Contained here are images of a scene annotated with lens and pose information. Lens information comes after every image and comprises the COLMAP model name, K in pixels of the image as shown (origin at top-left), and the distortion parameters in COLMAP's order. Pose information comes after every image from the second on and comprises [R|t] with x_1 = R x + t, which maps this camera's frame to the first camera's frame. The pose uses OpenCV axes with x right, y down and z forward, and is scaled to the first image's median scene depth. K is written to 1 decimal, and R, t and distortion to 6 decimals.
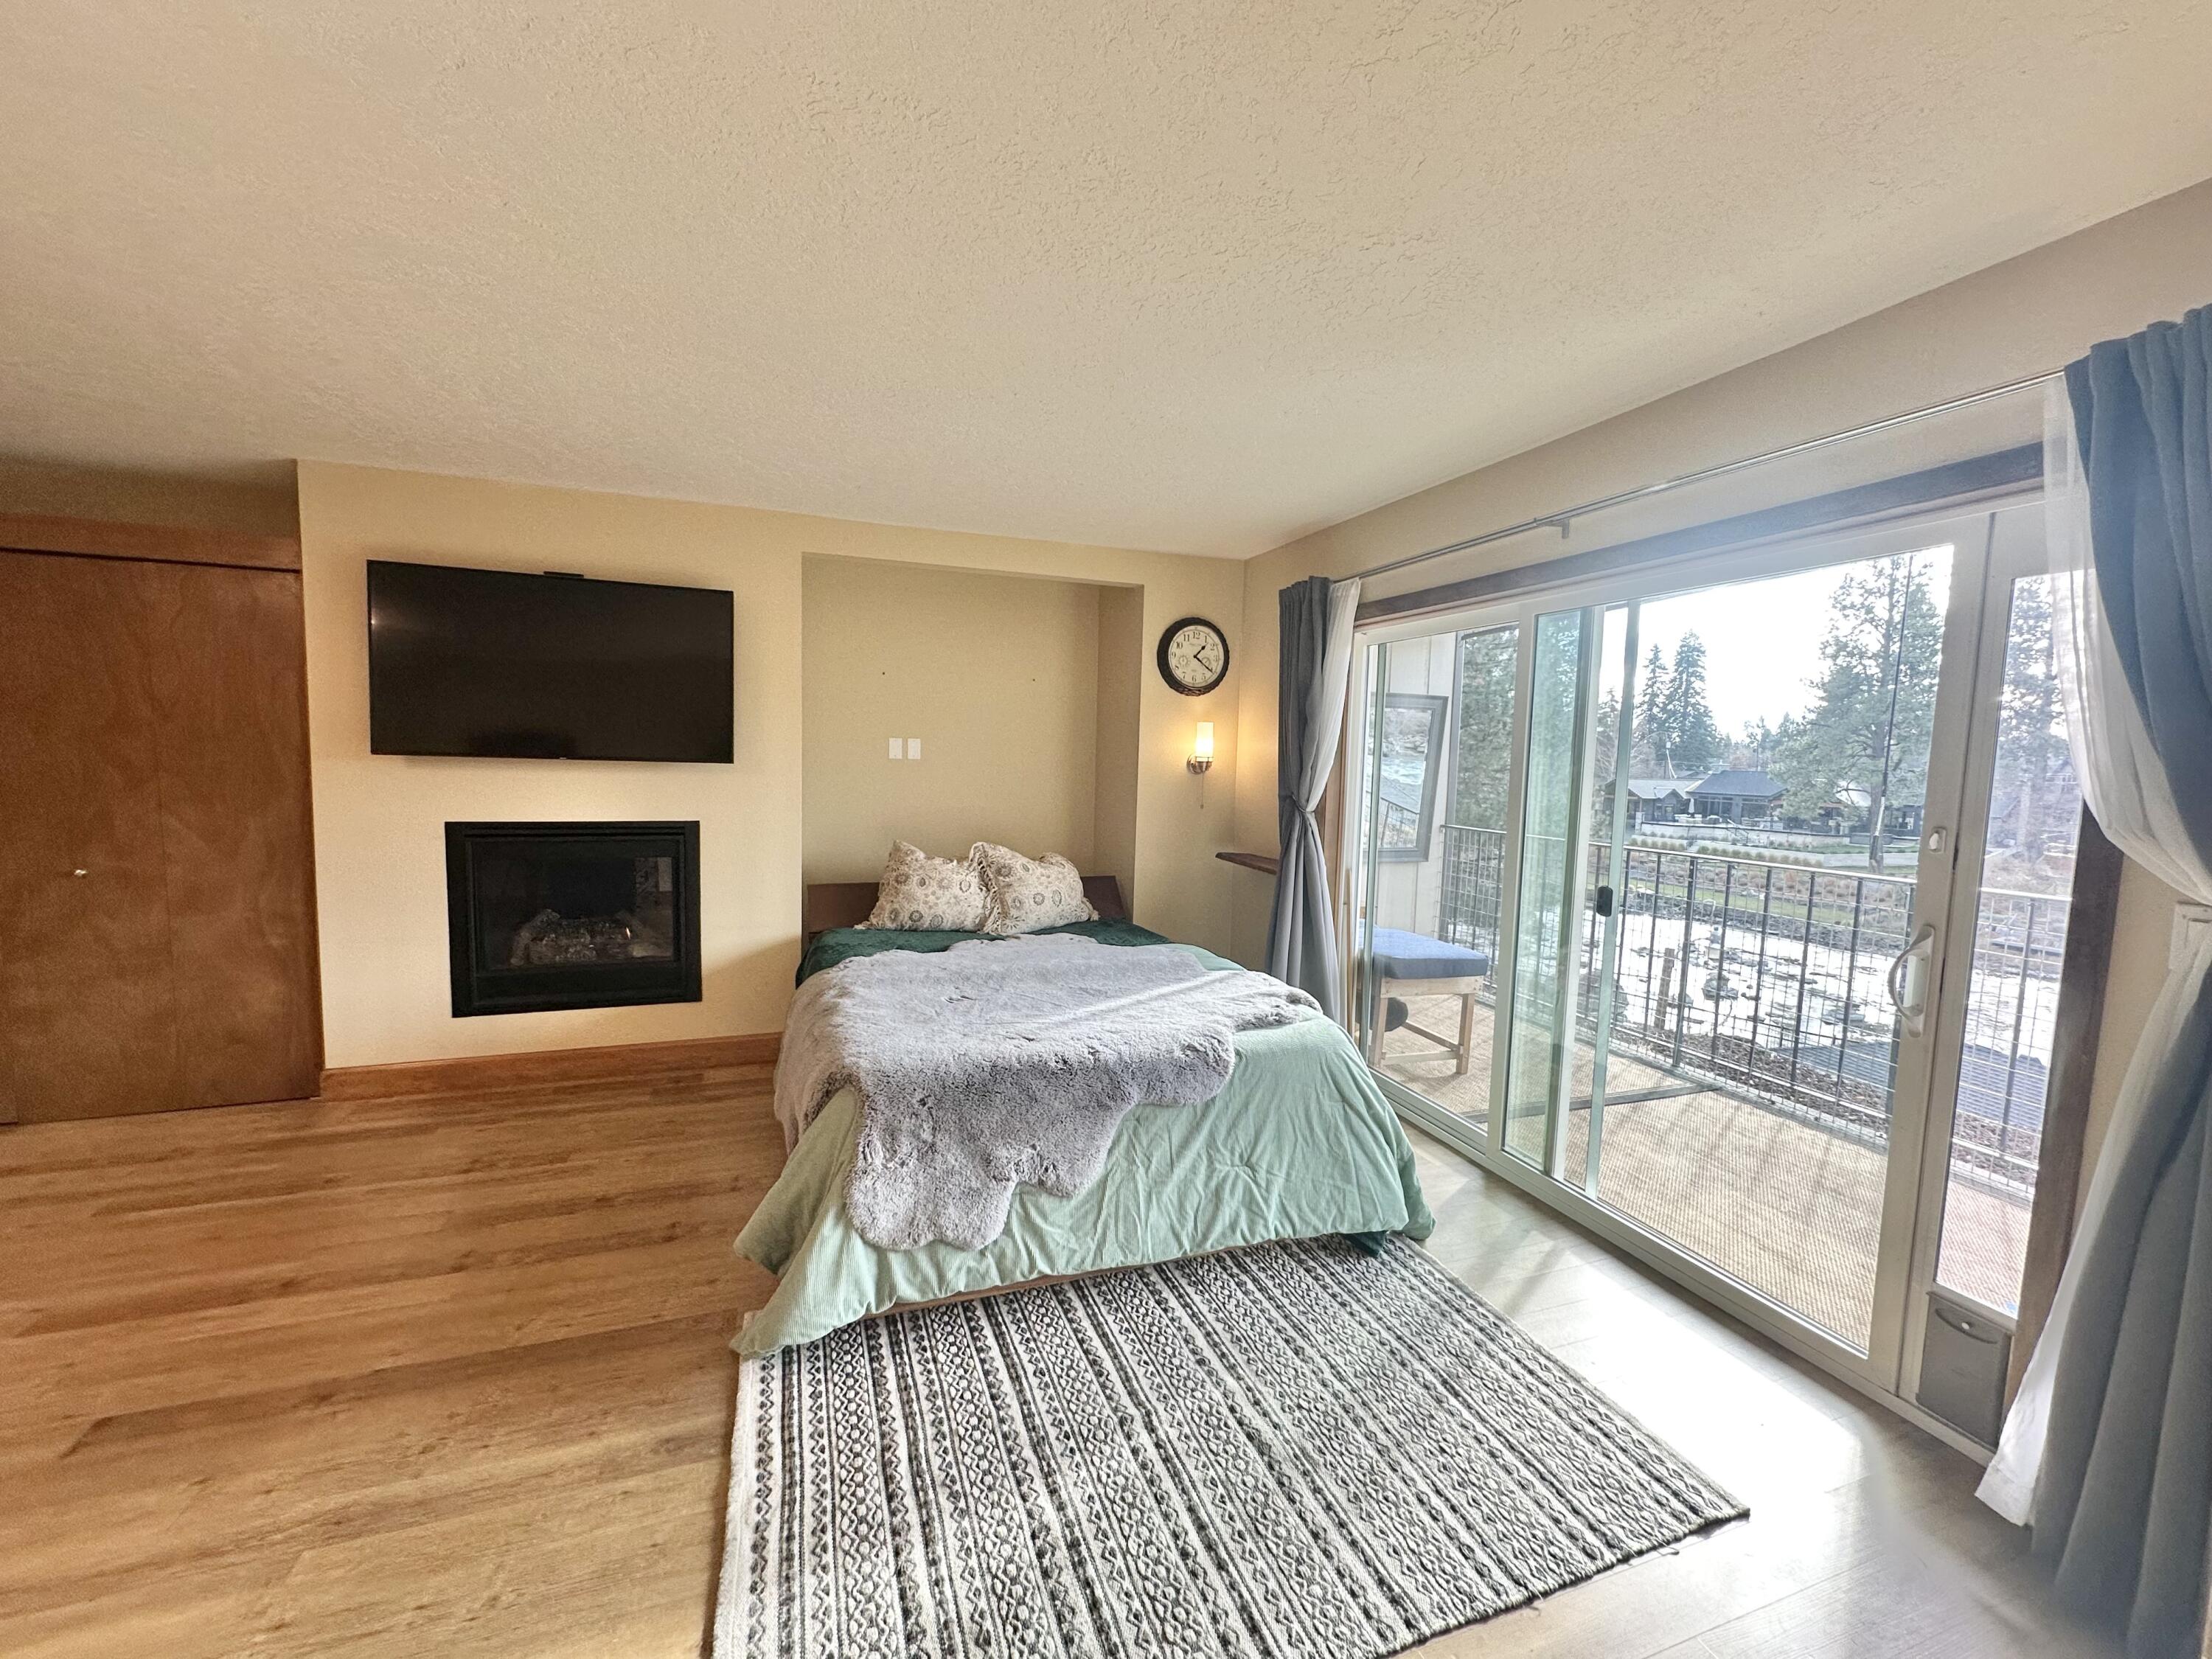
lens RADIAL K [[882.1, 0, 1110.9], [0, 882.1, 841.1], [0, 0, 1]] dist [-0.003881, 0.000820]
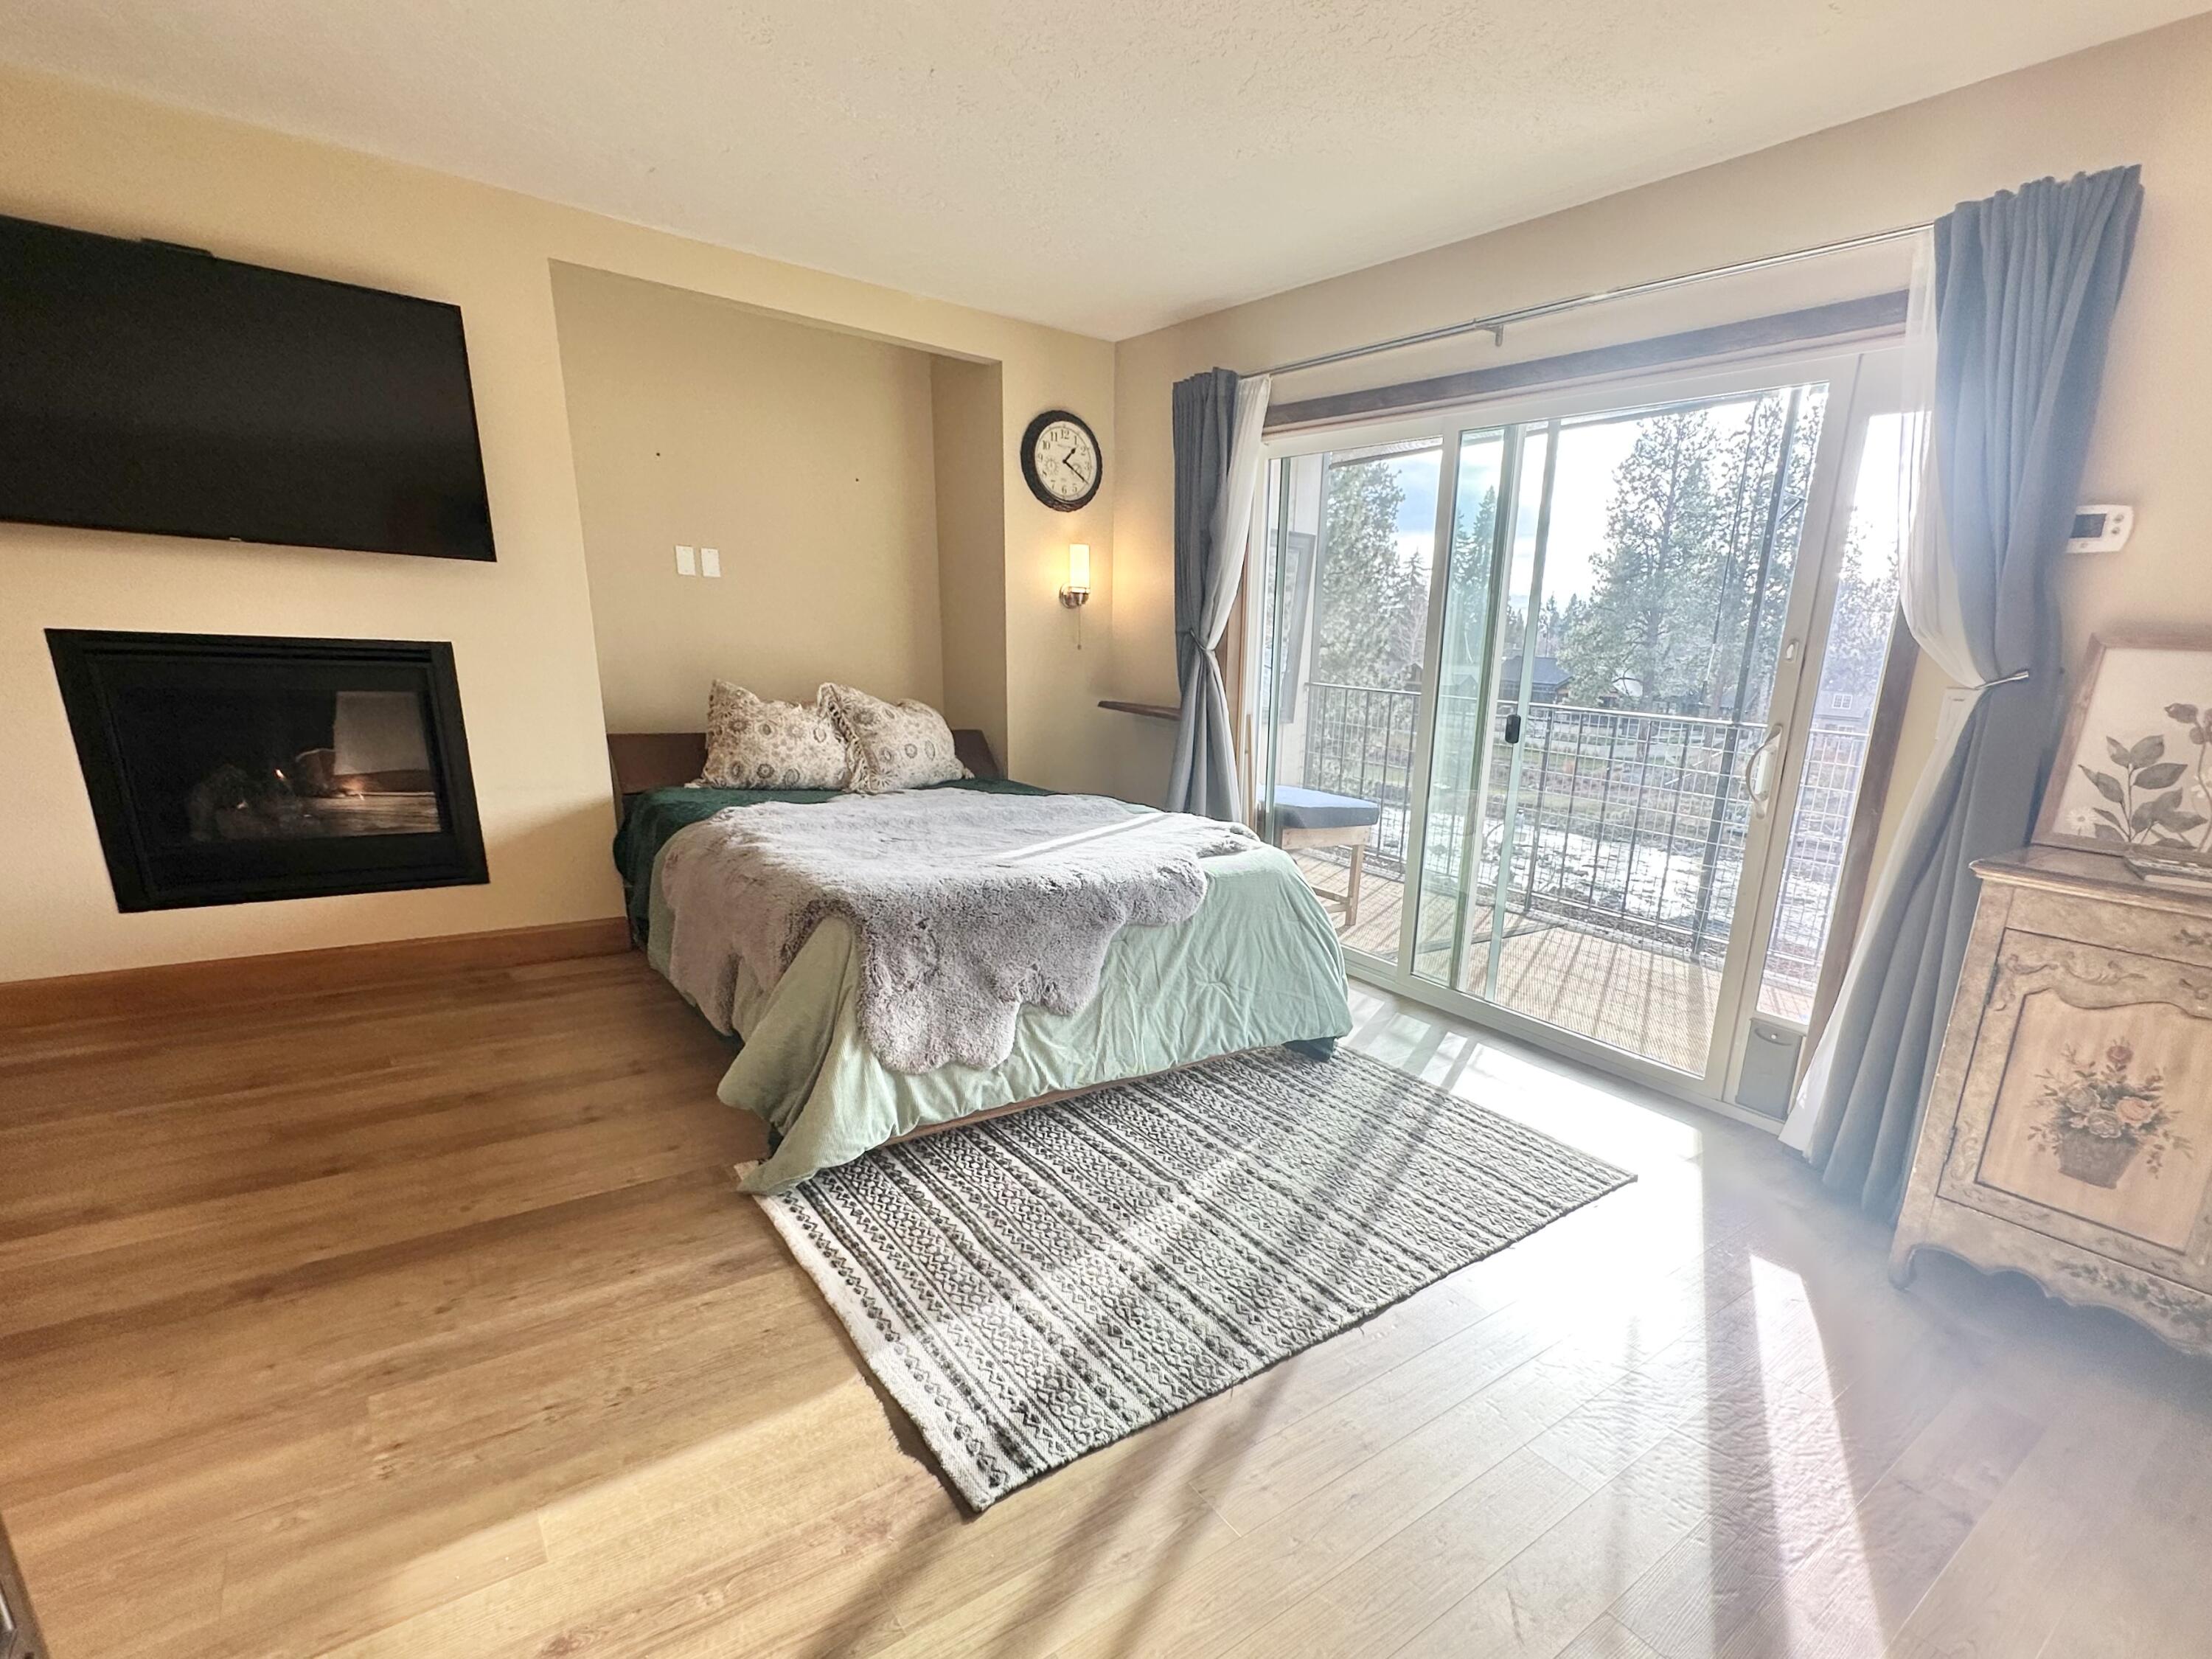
lens RADIAL K [[1069.9, 0, 1201.7], [0, 1069.9, 957.2], [0, 0, 1]] dist [-0.002009, 0.001305]
pose [[0.945502, -0.073836, 0.317135, -0.249436], [0.008875, 0.979434, 0.201571, 0.087532], [-0.325496, -0.187771, 0.926711, -0.129910]]
